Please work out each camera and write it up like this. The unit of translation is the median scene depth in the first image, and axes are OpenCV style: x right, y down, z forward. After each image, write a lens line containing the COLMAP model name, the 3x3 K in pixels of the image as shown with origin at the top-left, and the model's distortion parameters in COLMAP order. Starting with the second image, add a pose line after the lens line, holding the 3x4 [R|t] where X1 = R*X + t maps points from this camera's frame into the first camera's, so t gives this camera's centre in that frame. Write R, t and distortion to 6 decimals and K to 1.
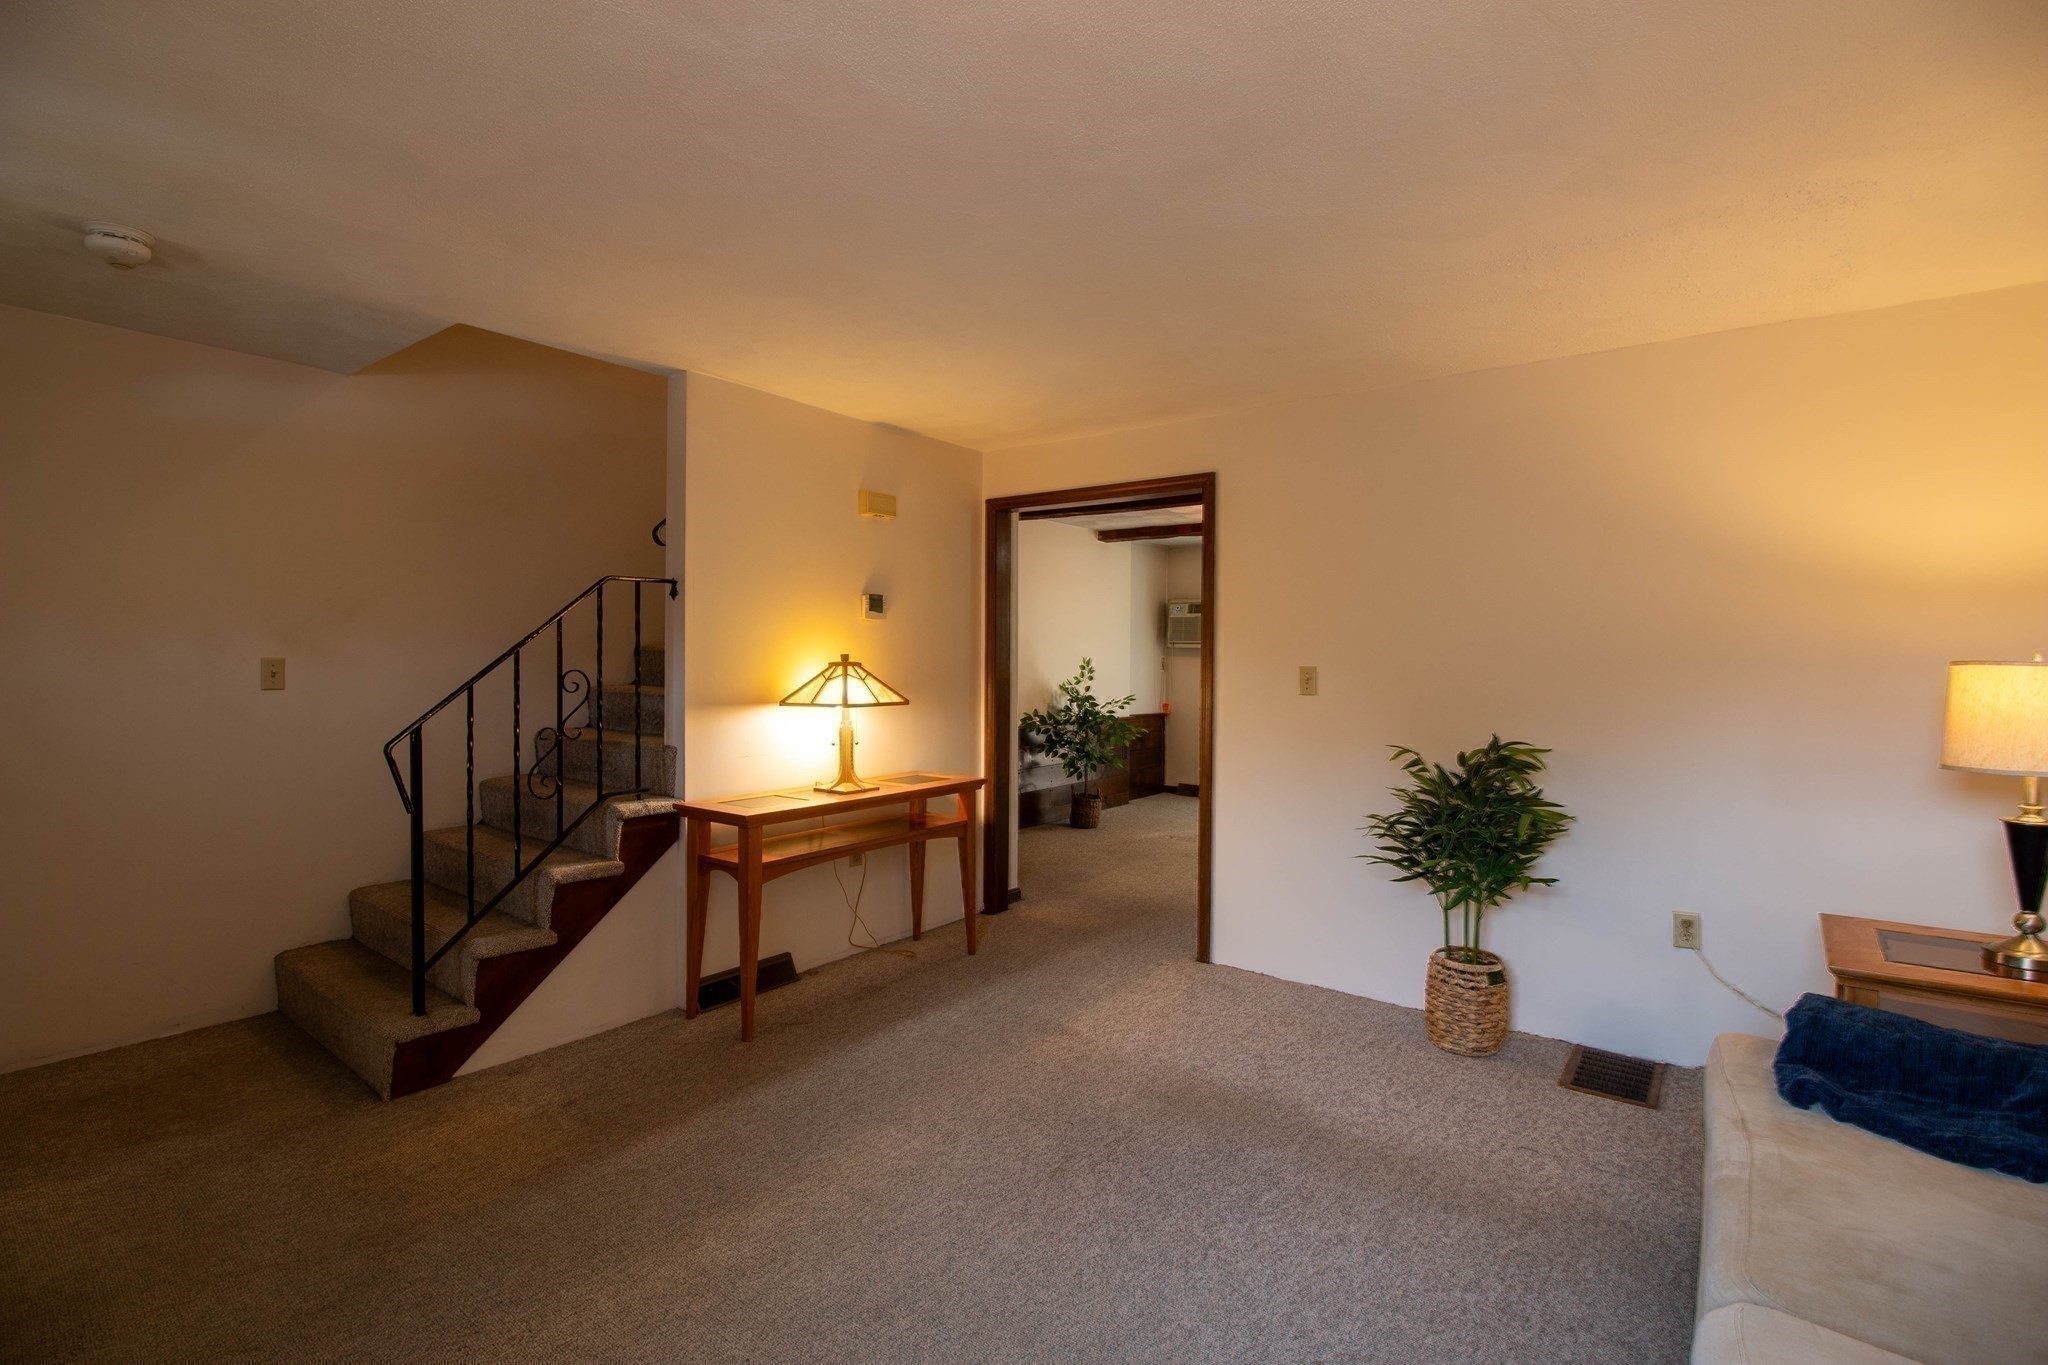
lens RADIAL K [[944.8, 0, 1007.5], [0, 944.8, 666.6], [0, 0, 1]] dist [0.002343, -0.014257]
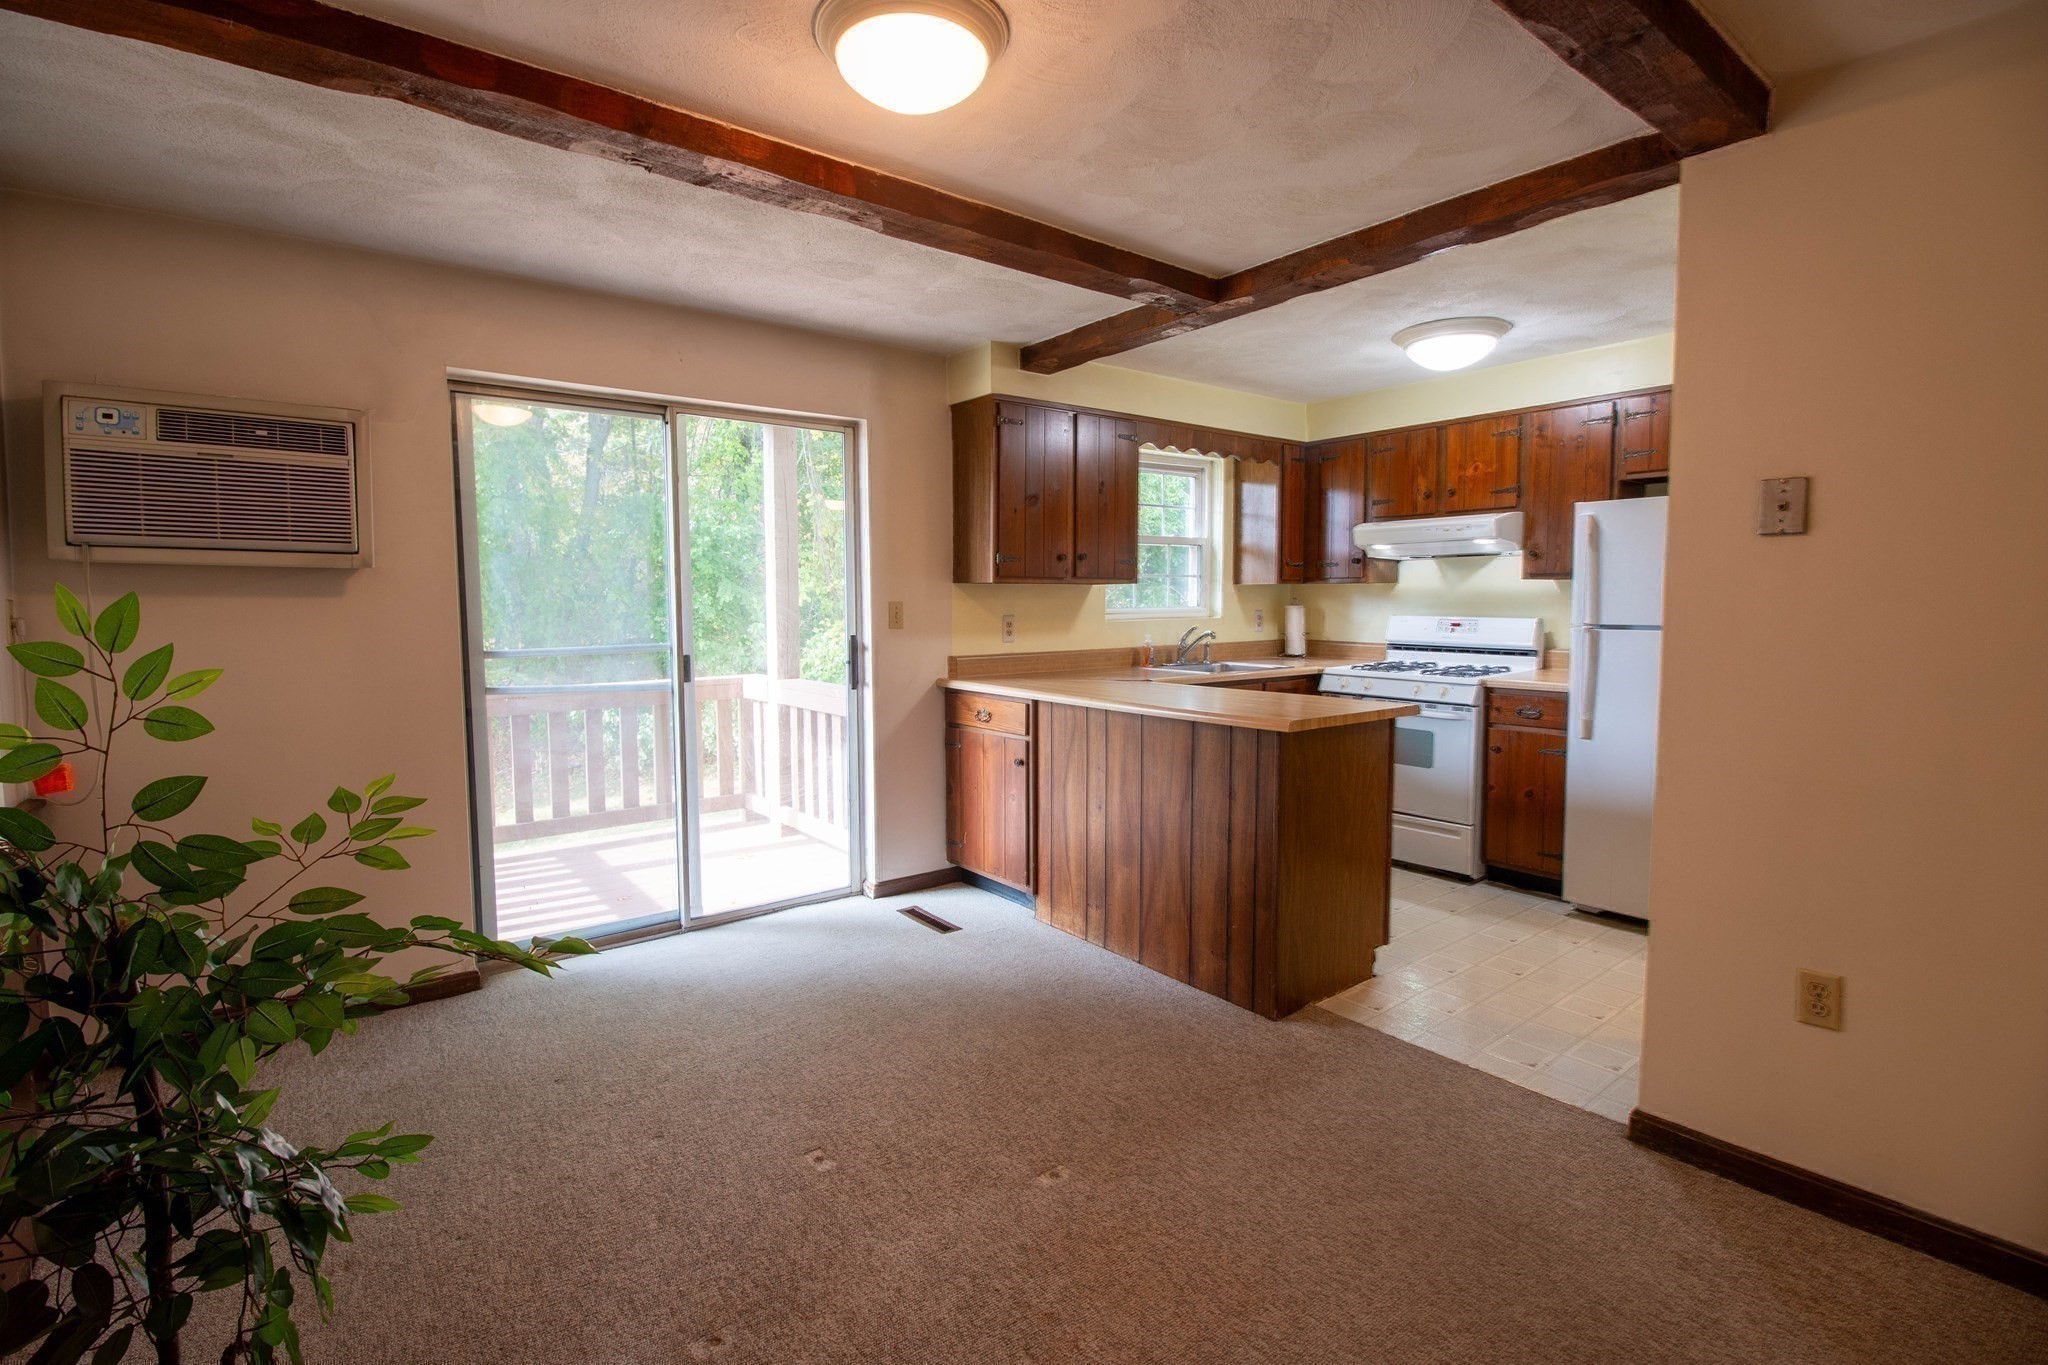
lens RADIAL K [[944.8, 0, 1007.5], [0, 944.8, 666.6], [0, 0, 1]] dist [0.002343, -0.014257]
pose [[0.255921, -0.074822, 0.963798, -0.045608], [0.017750, 0.997196, 0.072701, -0.011179], [-0.966535, -0.001498, 0.256531, 1.627389]]
